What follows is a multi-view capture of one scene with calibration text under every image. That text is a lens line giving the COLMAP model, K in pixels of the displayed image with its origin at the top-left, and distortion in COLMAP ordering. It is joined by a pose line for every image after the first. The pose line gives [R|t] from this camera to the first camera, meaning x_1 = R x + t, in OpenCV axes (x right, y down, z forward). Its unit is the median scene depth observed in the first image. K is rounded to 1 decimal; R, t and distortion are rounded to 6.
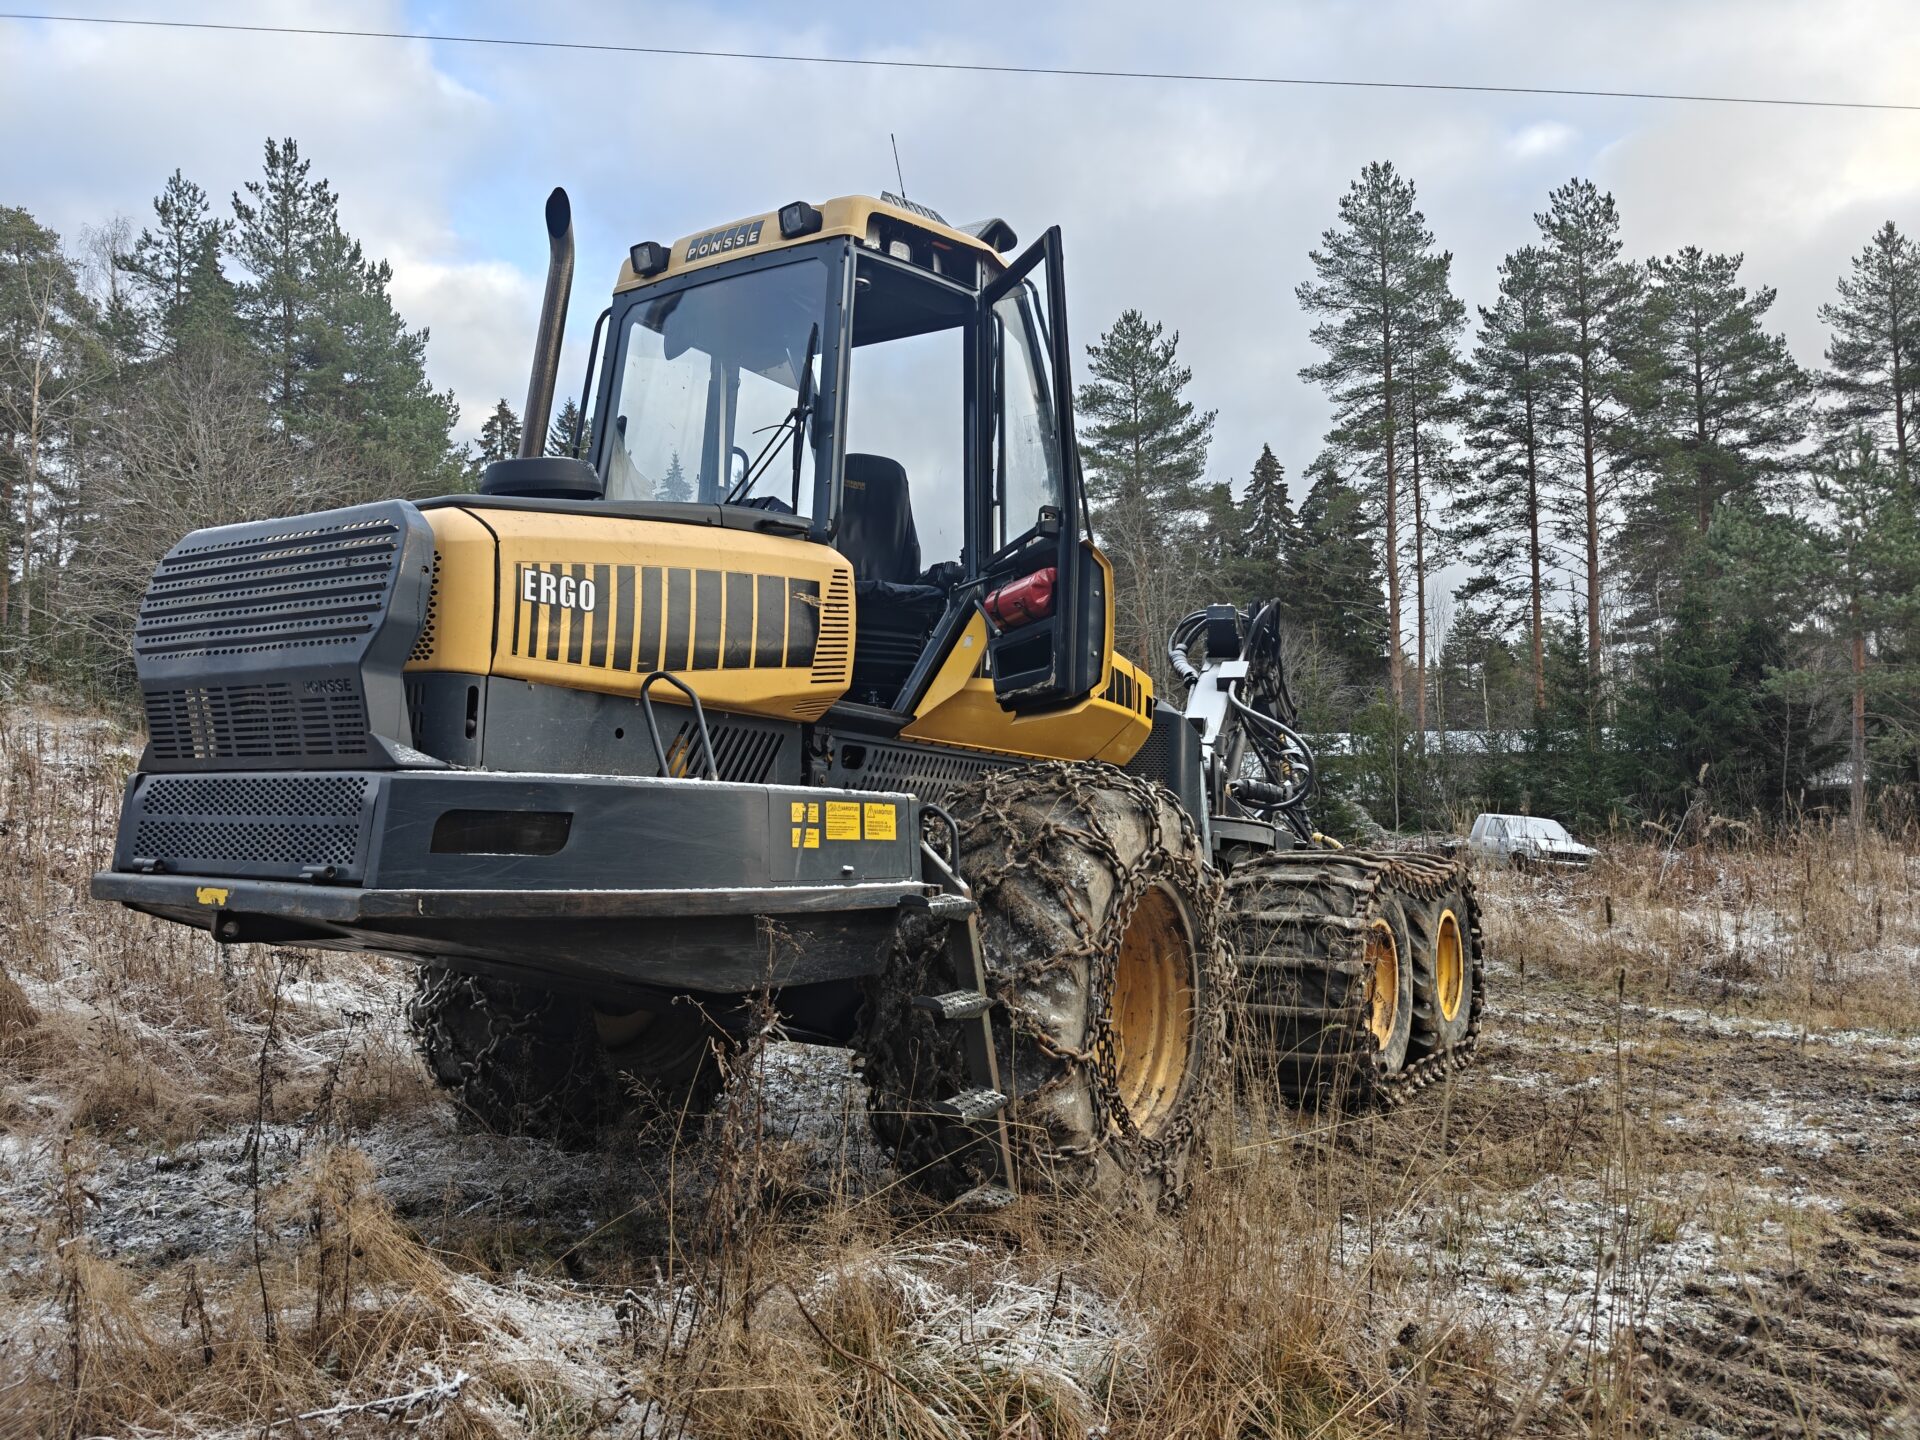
lens RADIAL K [[1303.9, 0, 957.8], [0, 1303.9, 735.0], [0, 0, 1]] dist [0.046058, -0.046096]
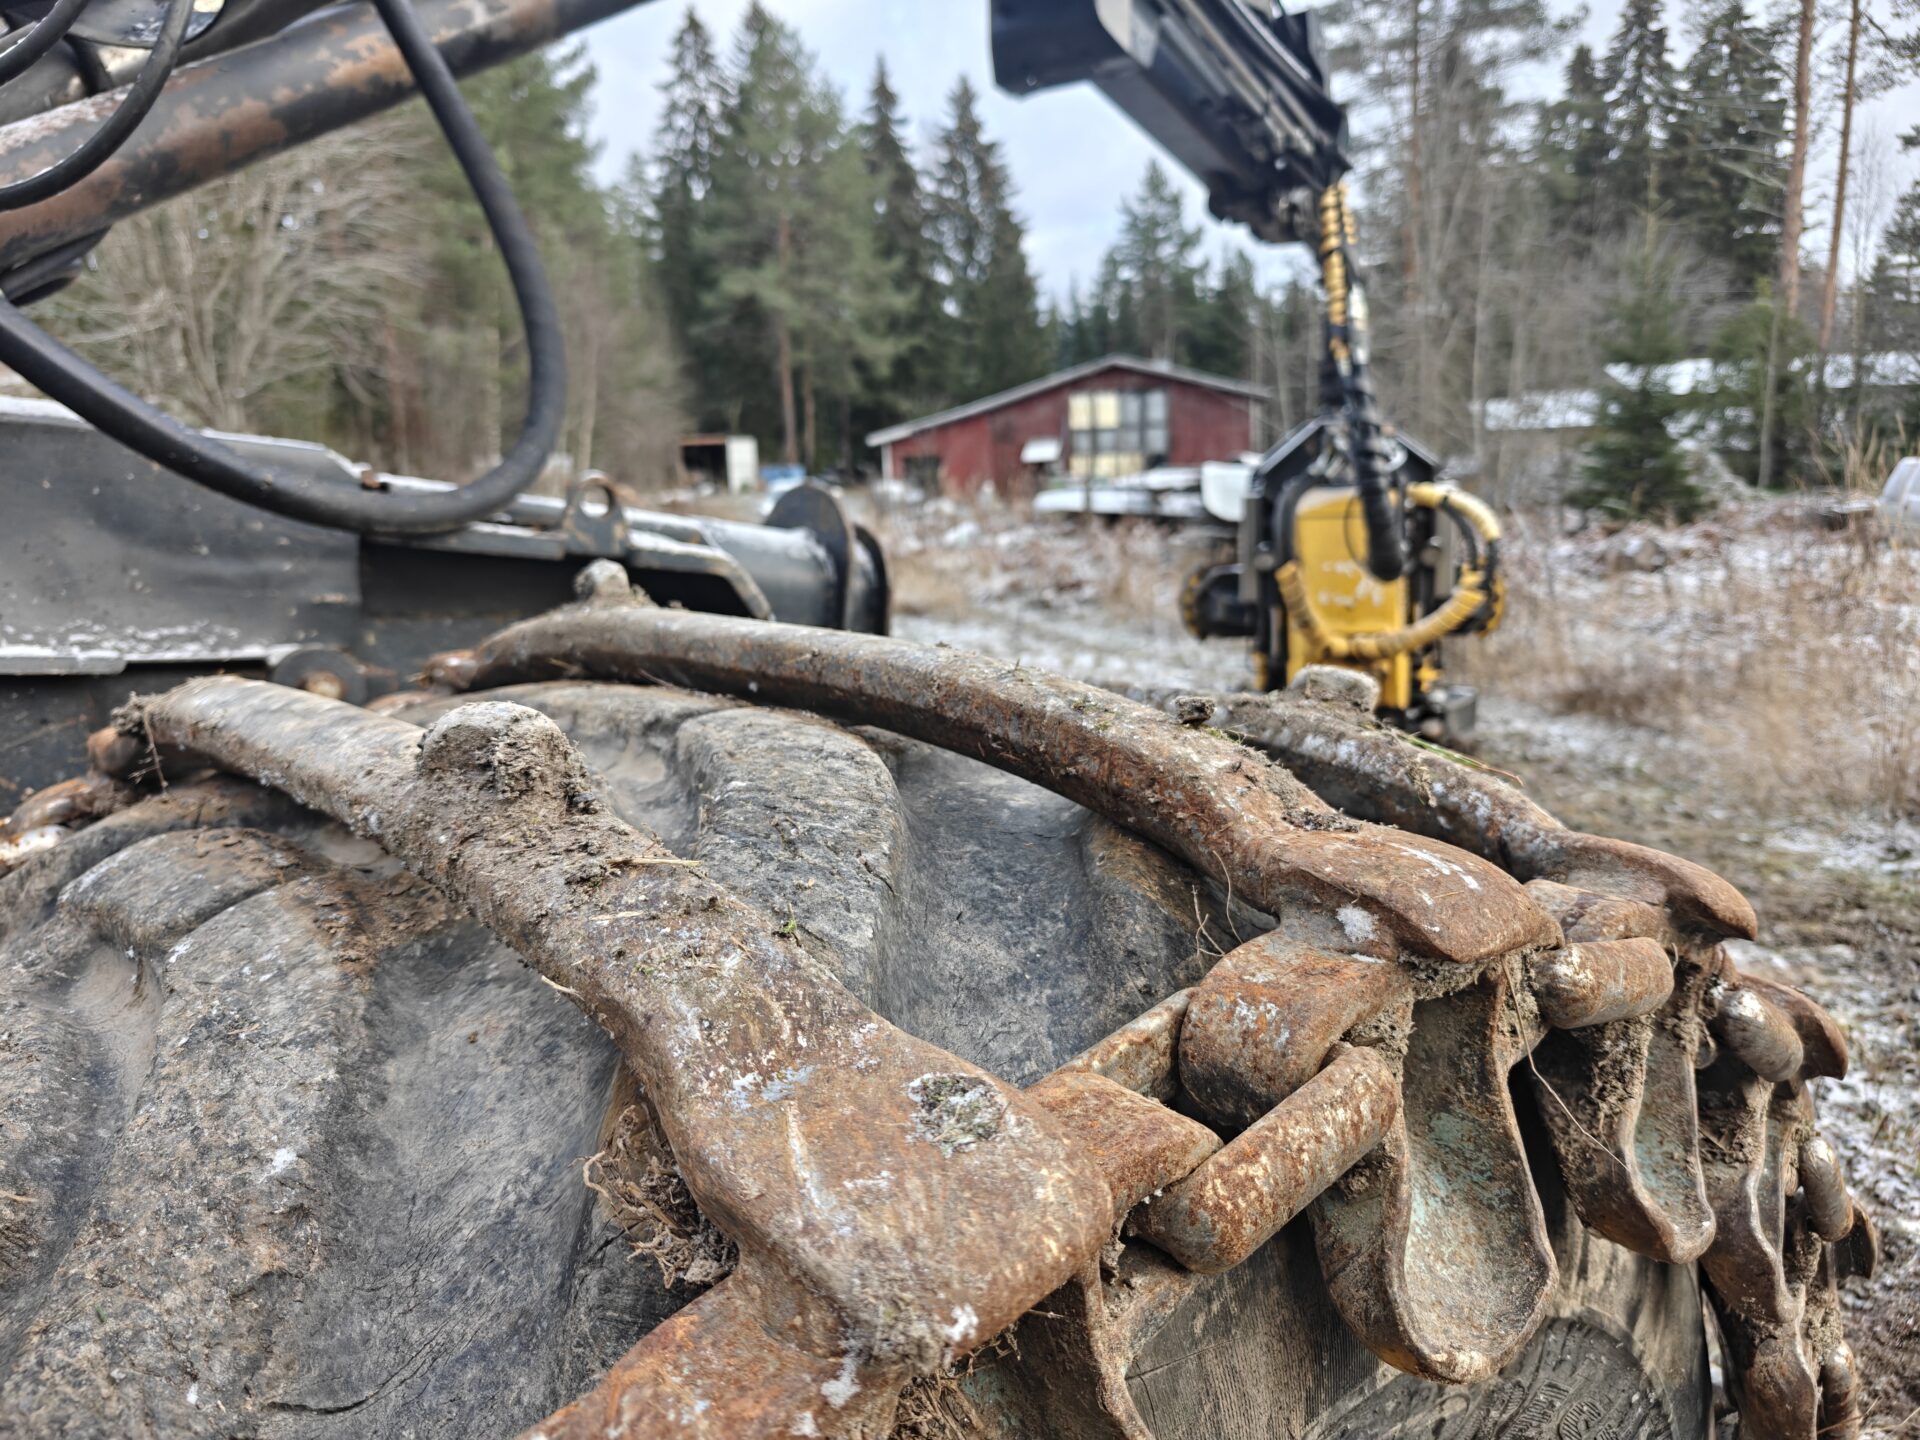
lens RADIAL K [[1303.9, 0, 947.1], [0, 1303.9, 711.8], [0, 0, 1]] dist [0.046058, -0.046096]
pose [[0.971310, 0.029205, -0.236016, 0.068894], [0.026210, 0.973239, 0.228295, 0.014134], [0.236368, -0.227931, 0.944552, 0.173668]]
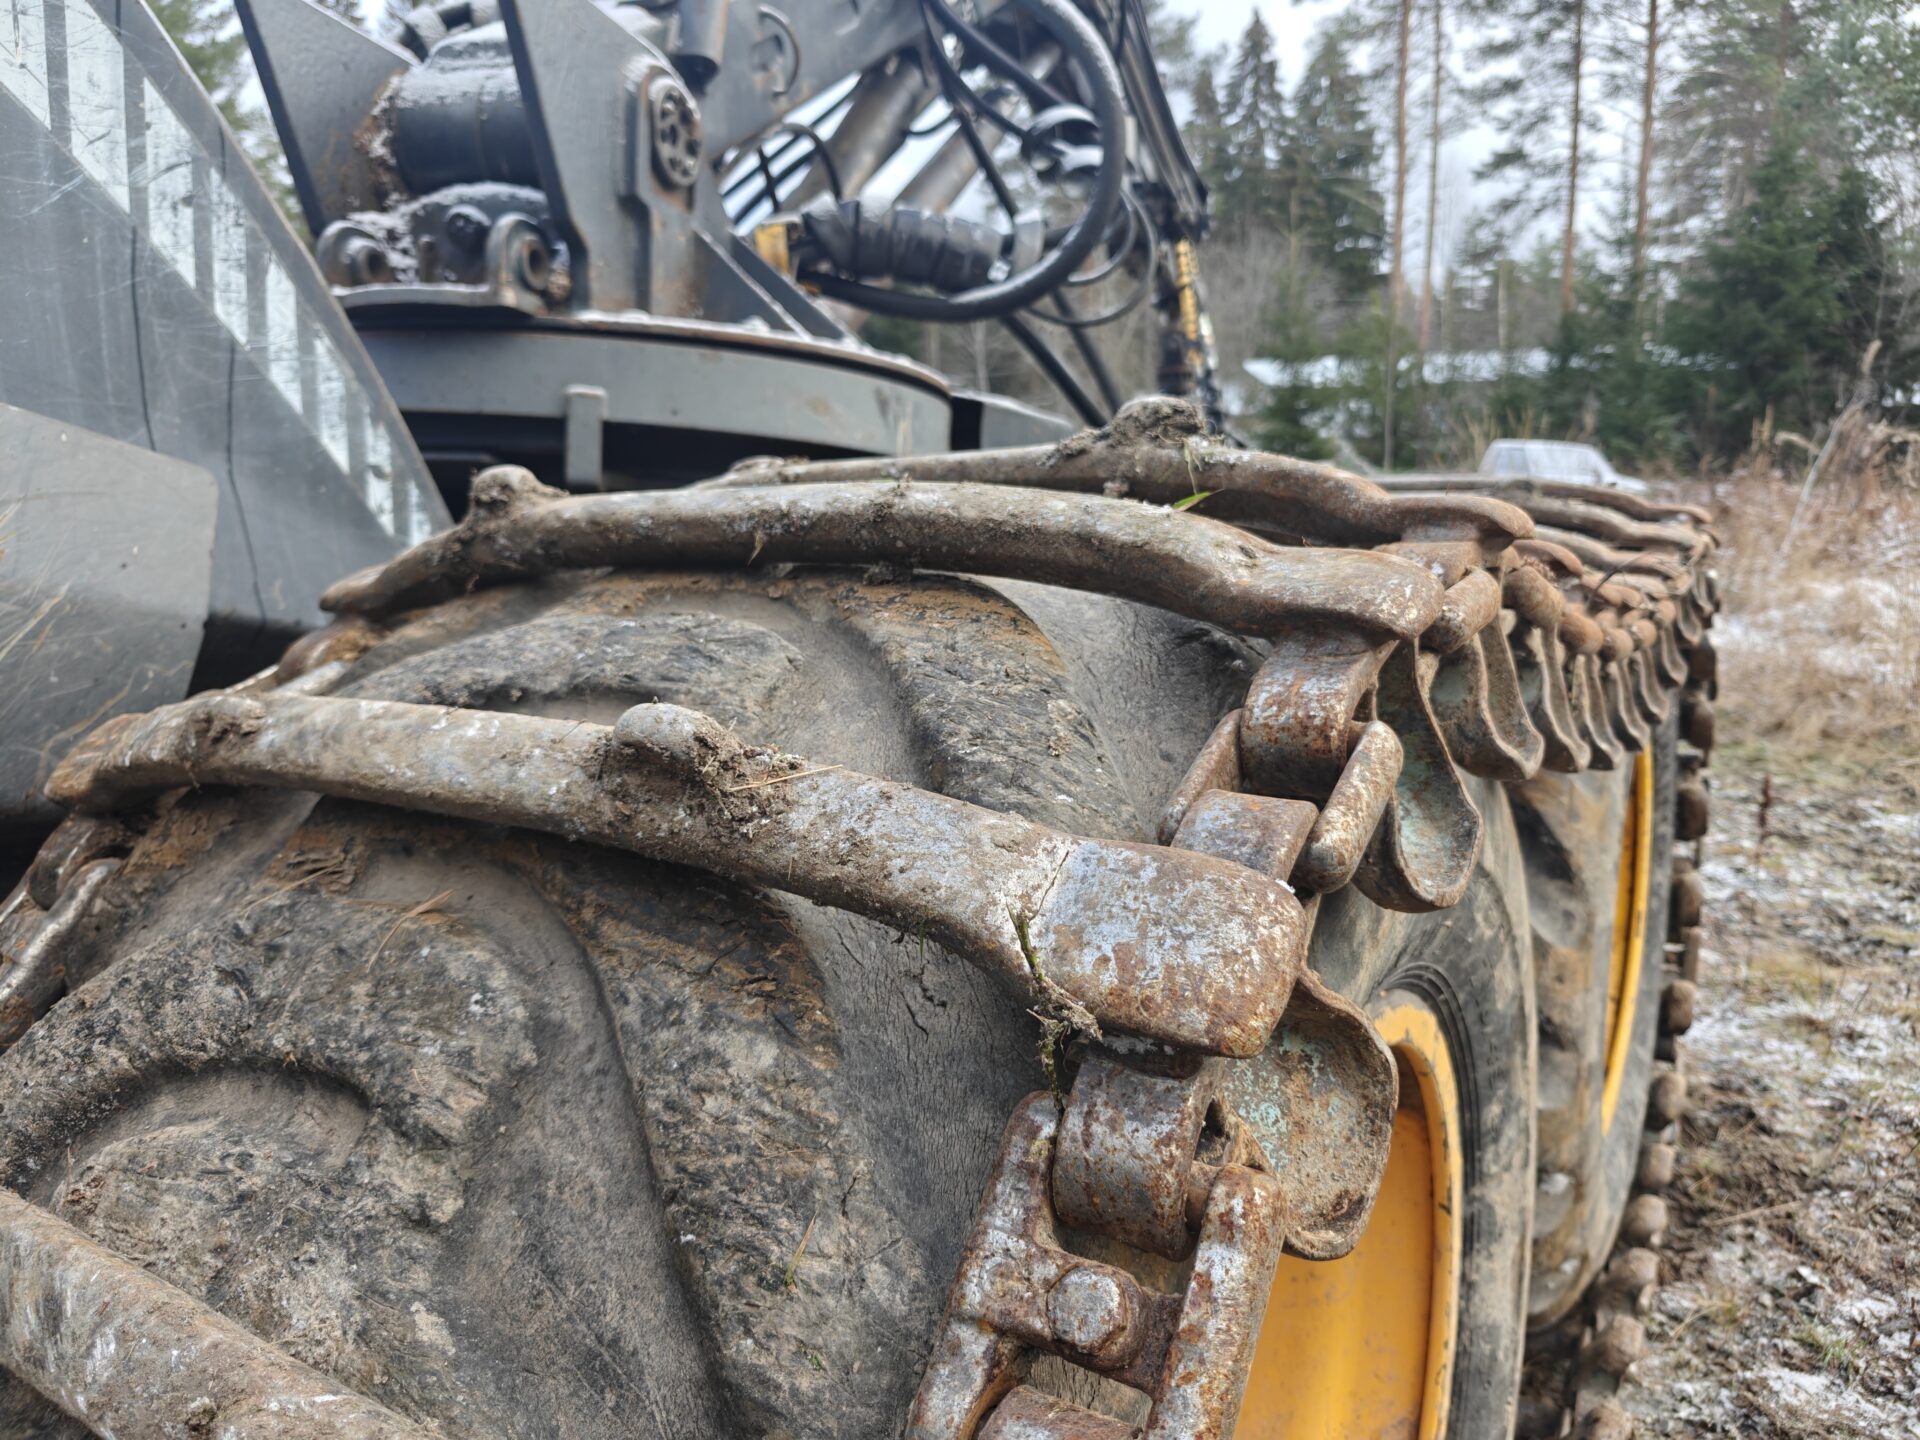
lens RADIAL K [[1303.9, 0, 962.5], [0, 1303.9, 714.2], [0, 0, 1]] dist [0.046058, -0.046096]
pose [[0.999488, -0.029746, 0.011798, 0.044406], [0.026007, 0.969889, 0.242155, 0.012989], [-0.018646, -0.241724, 0.970166, 0.138864]]
